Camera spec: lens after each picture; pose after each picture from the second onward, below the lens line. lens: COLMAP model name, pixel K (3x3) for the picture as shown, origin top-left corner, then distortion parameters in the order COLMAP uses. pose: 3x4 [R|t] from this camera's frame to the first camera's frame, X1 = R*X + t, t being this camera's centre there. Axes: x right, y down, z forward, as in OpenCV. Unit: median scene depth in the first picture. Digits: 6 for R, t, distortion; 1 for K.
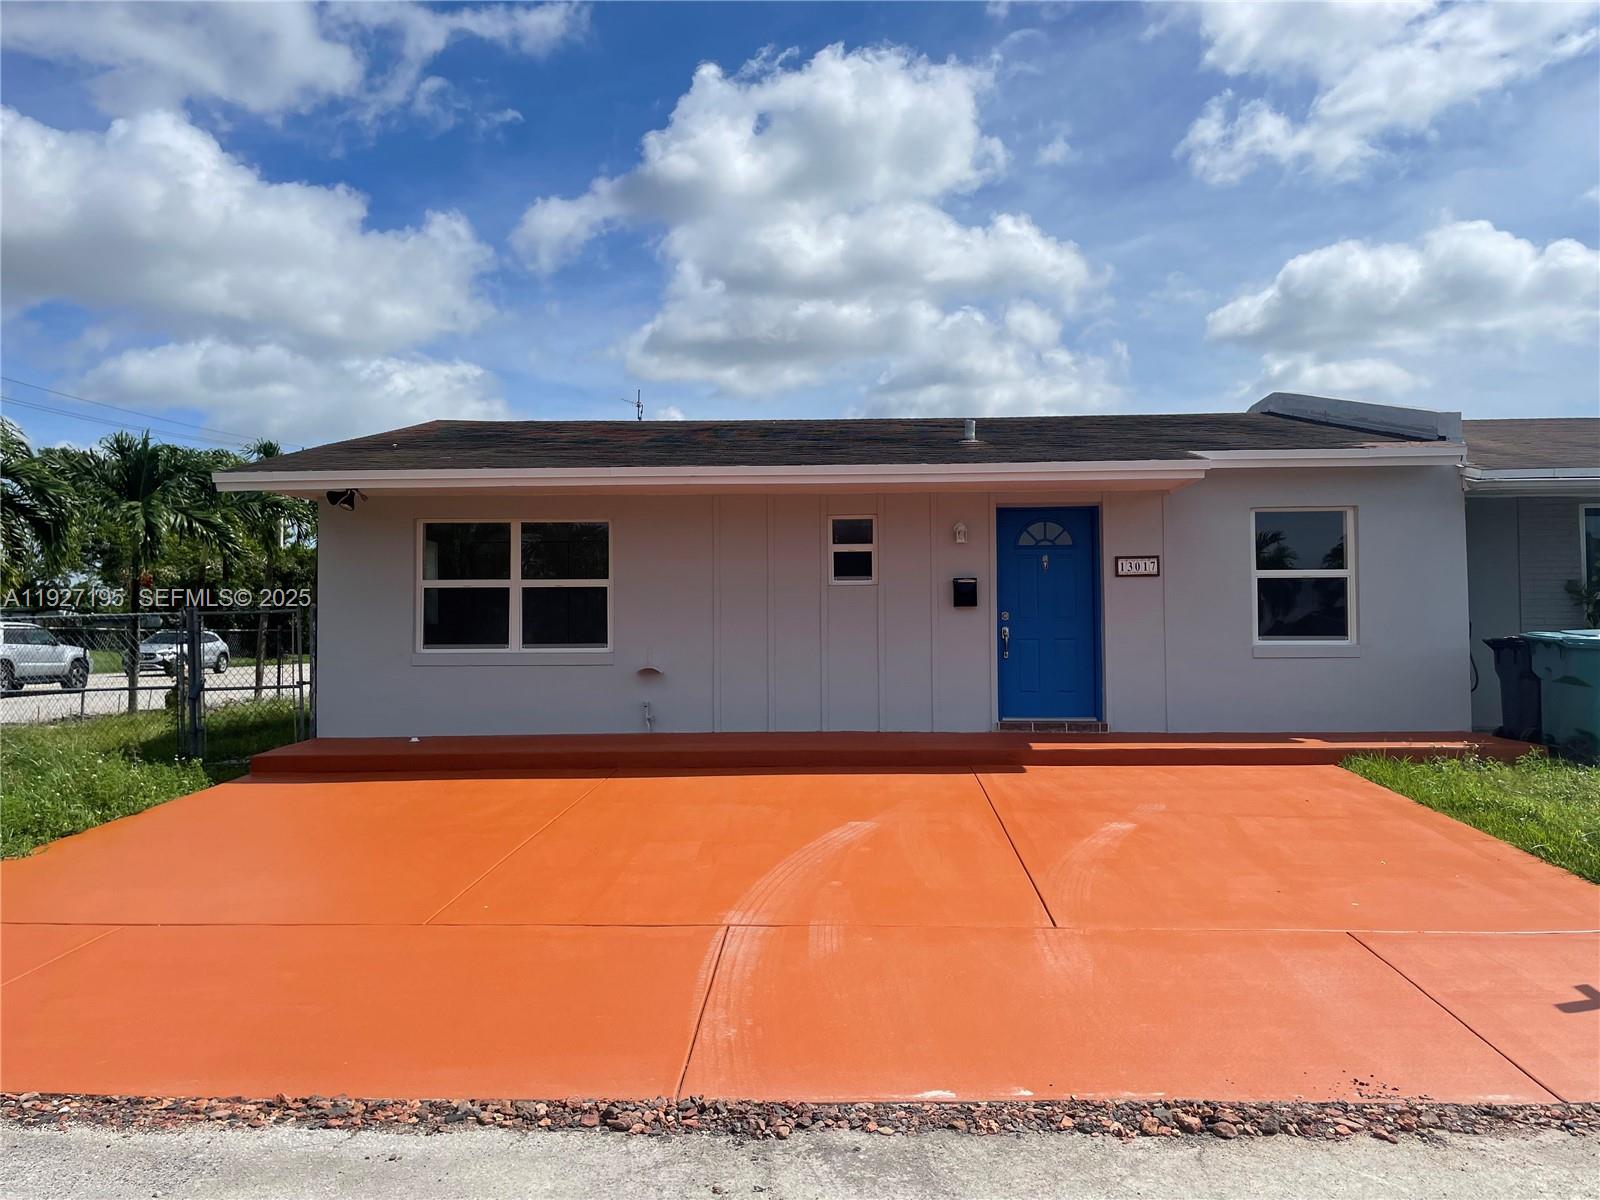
lens RADIAL K [[1206.0, 0, 783.4], [0, 1206.0, 581.1], [0, 0, 1]] dist [0.109532, -0.160129]
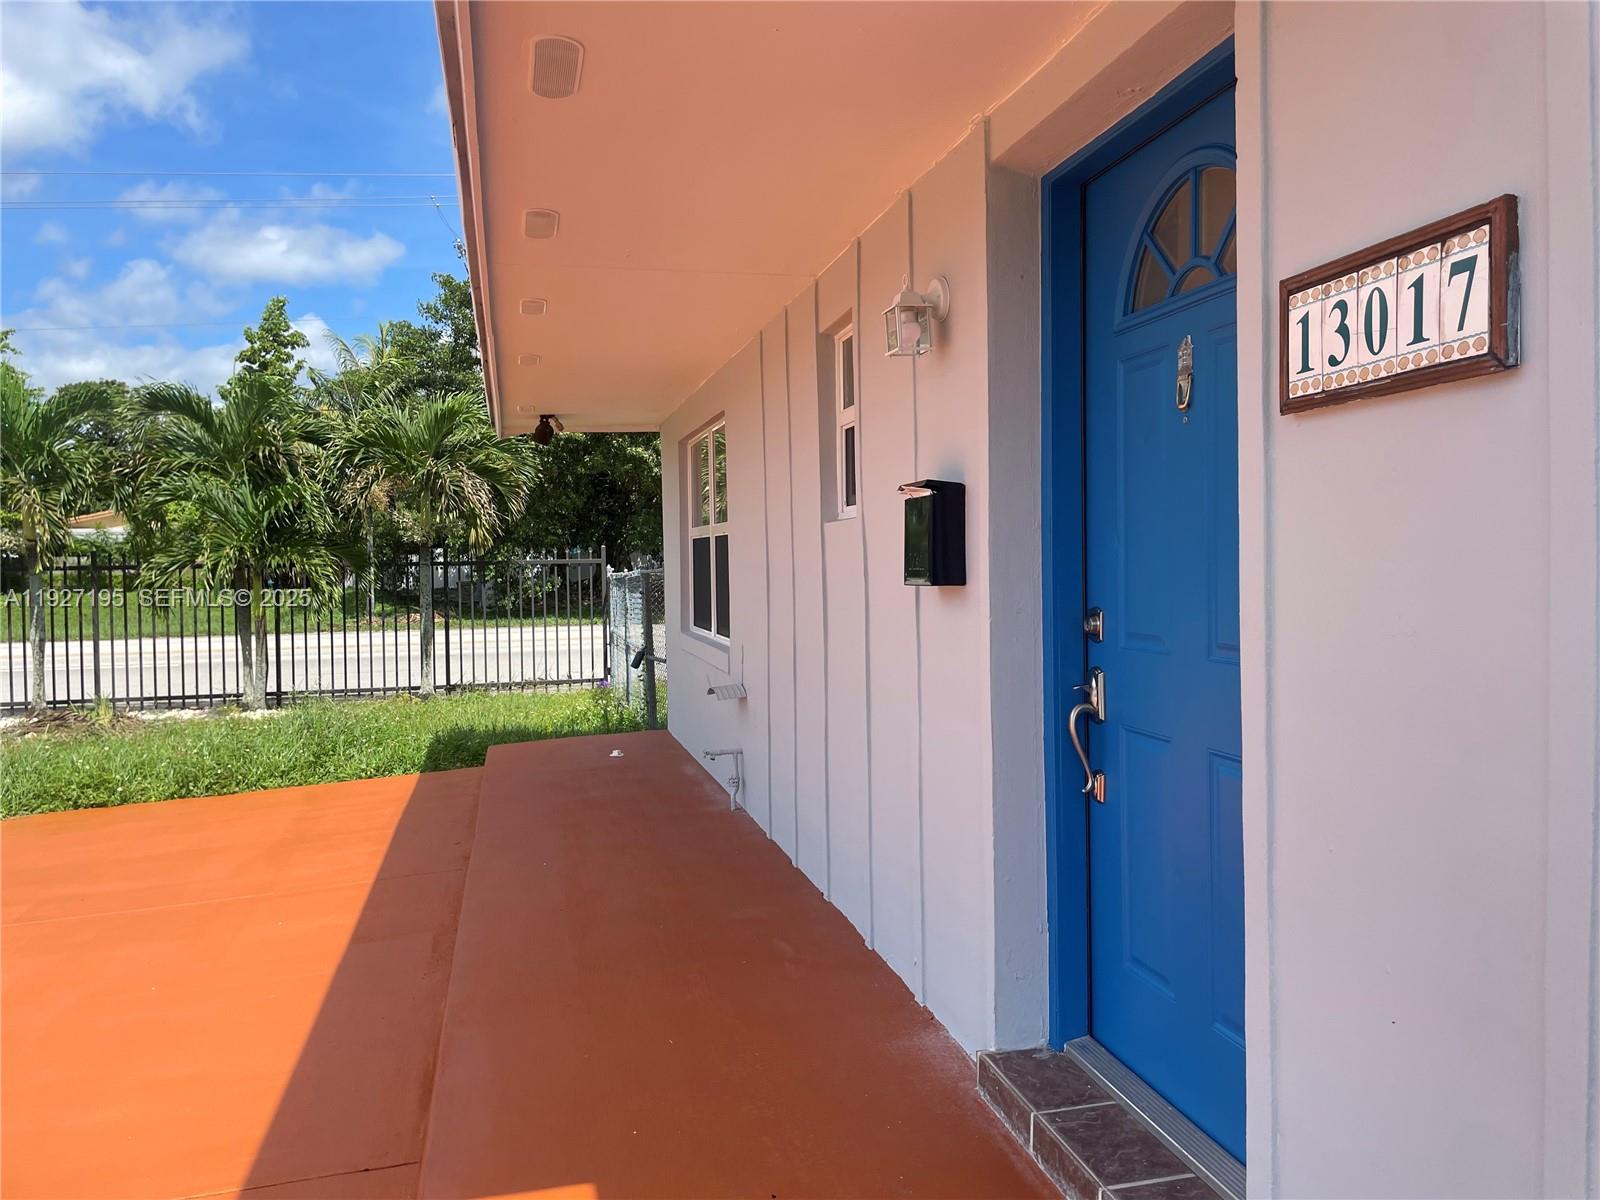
lens RADIAL K [[1208.3, 0, 789.6], [0, 1208.3, 581.2], [0, 0, 1]] dist [0.092560, -0.119170]
pose [[0.254521, 0.019718, -0.966866, 0.405419], [0.054424, 0.997916, 0.034678, 0.008686], [0.965535, -0.061447, 0.252917, 0.892024]]
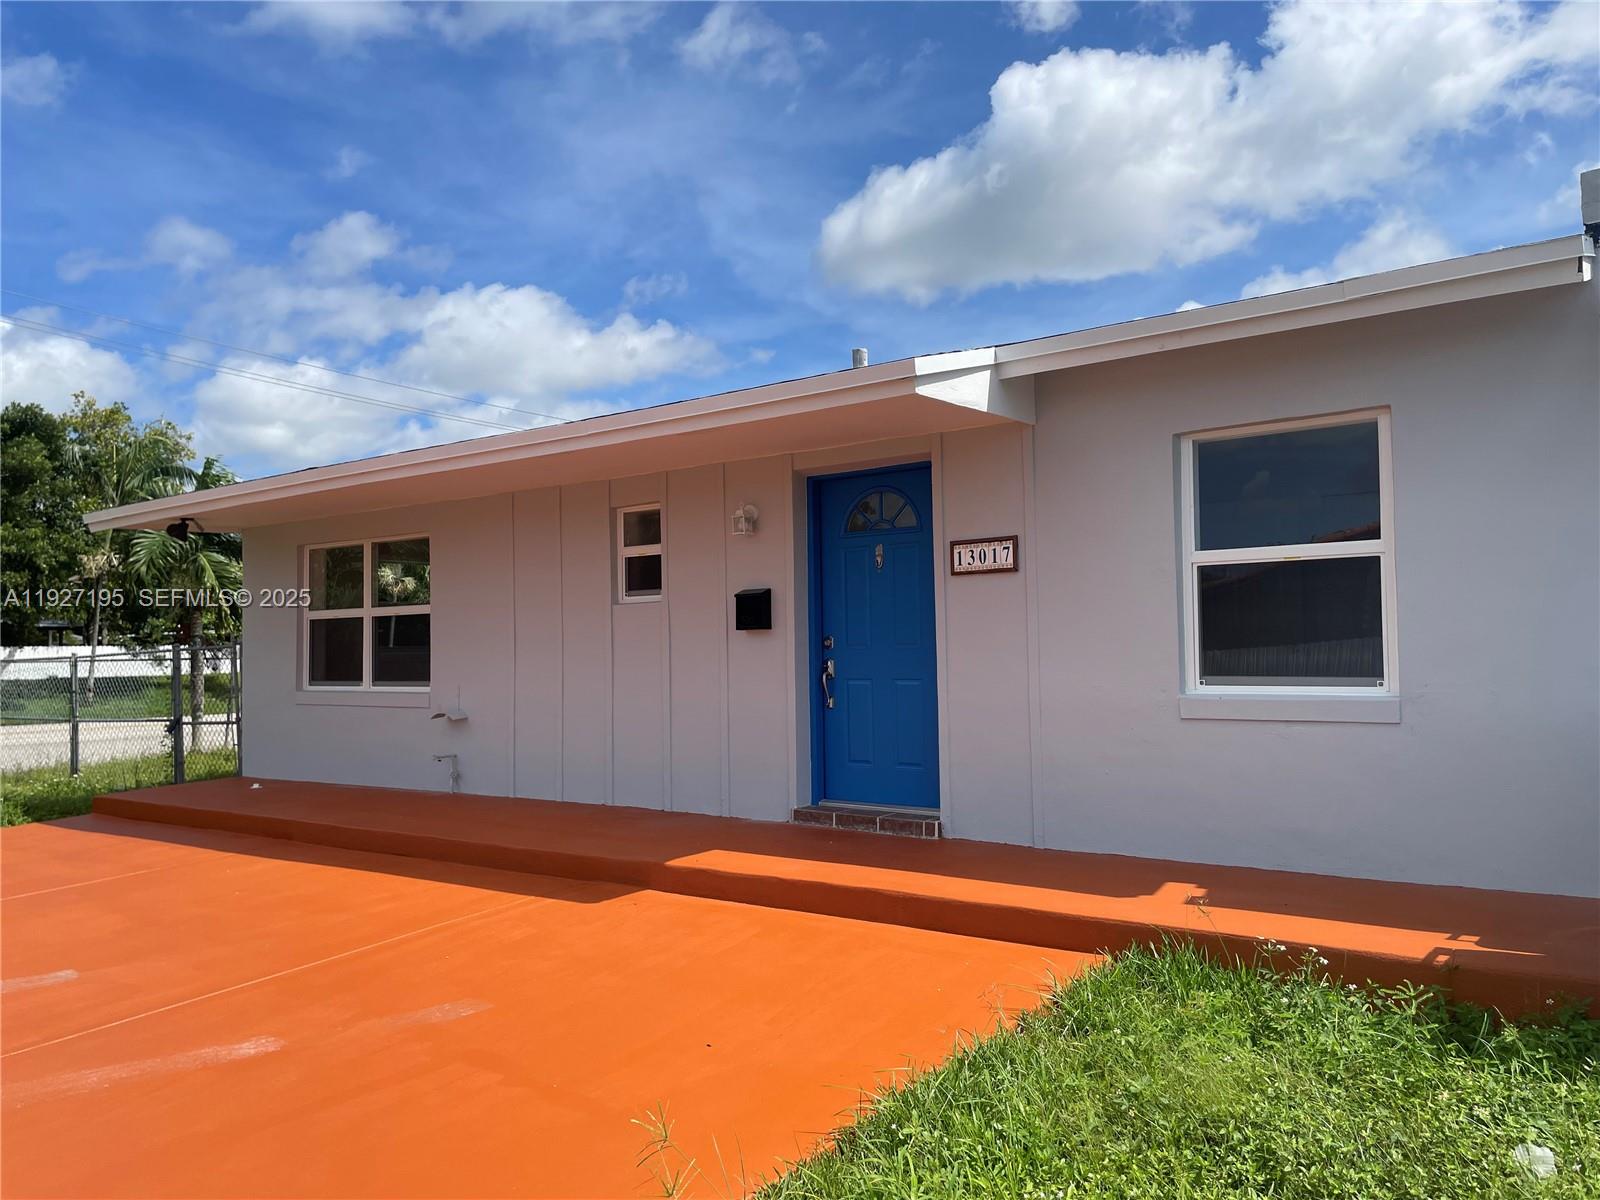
lens RADIAL K [[1206.0, 0, 783.4], [0, 1206.0, 581.1], [0, 0, 1]] dist [0.109532, -0.160129]
pose [[0.814017, -0.040943, -0.579397, 0.546024], [0.035640, 0.999154, -0.020532, 0.008386], [0.579747, -0.003936, 0.814787, 0.465157]]
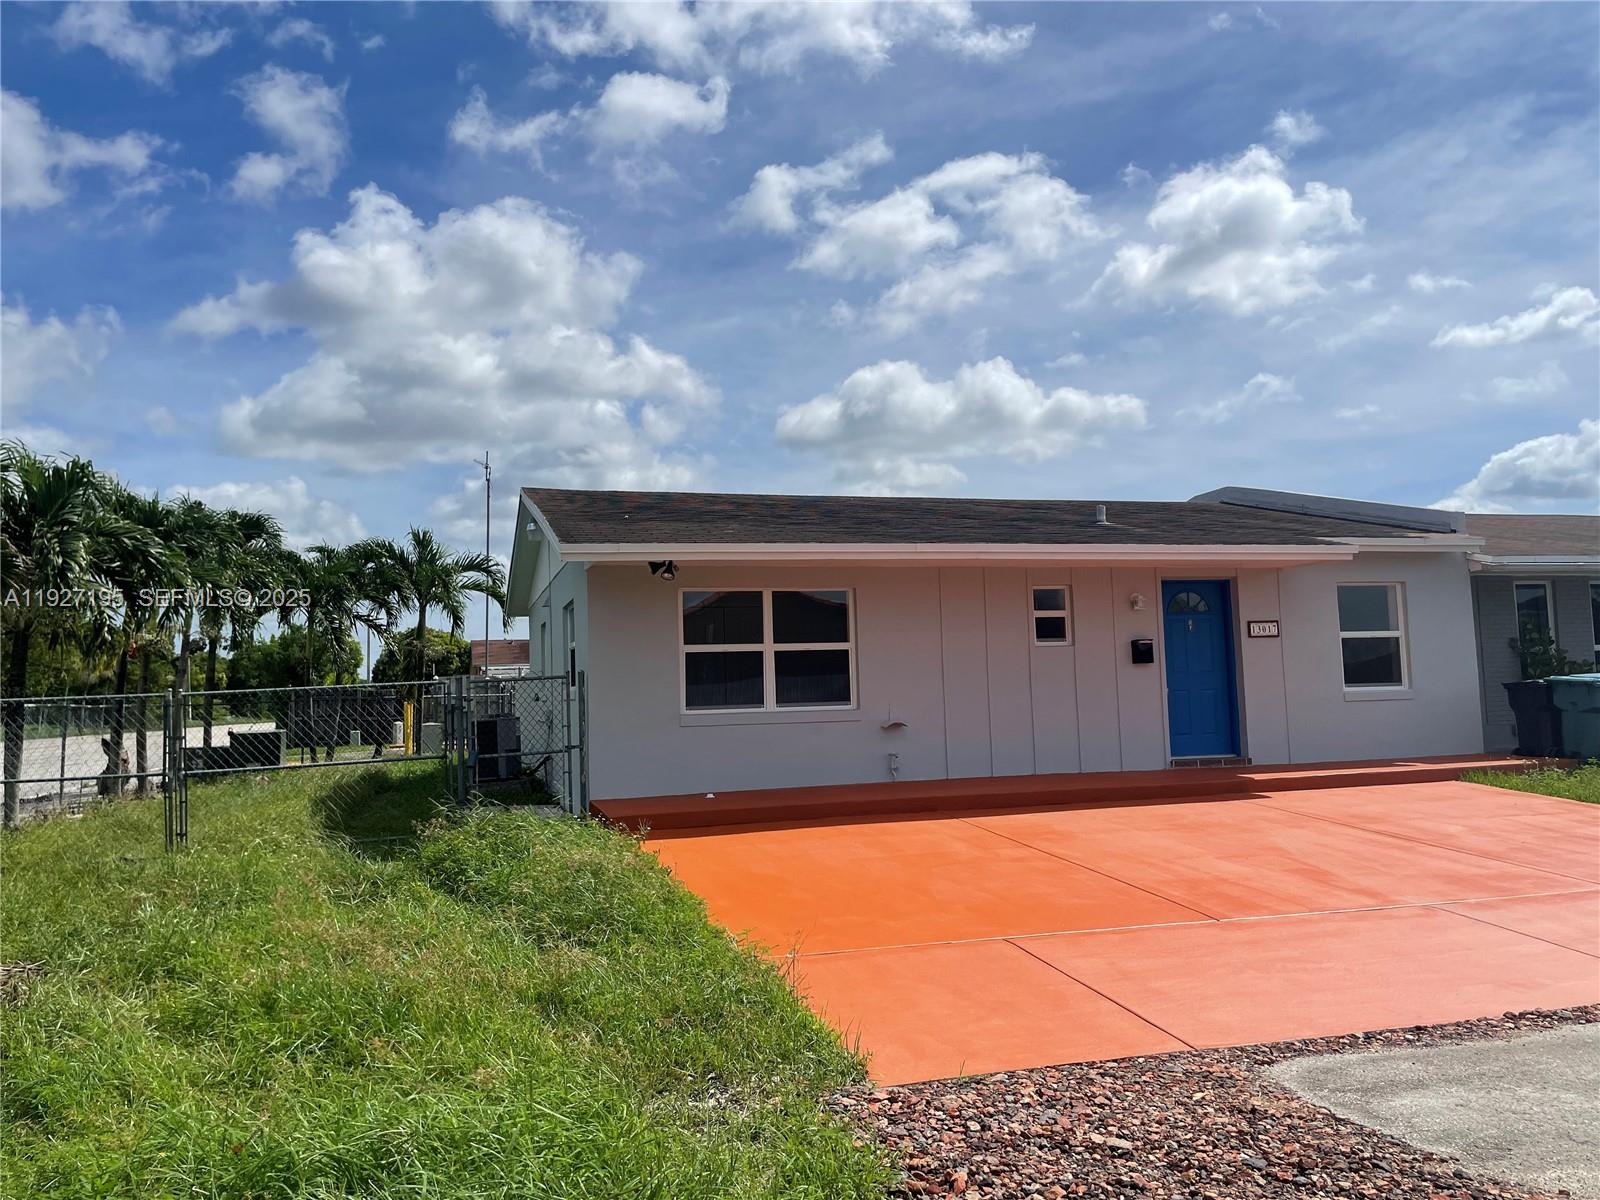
lens RADIAL K [[1088.8, 0, 774.5], [0, 1088.8, 566.1], [0, 0, 1]] dist [0.091505, -0.079547]
pose [[0.958607, 0.010831, 0.284527, -0.504637], [0.012739, 0.996644, -0.080857, 0.008696], [-0.284448, 0.081135, 0.955252, 0.059485]]
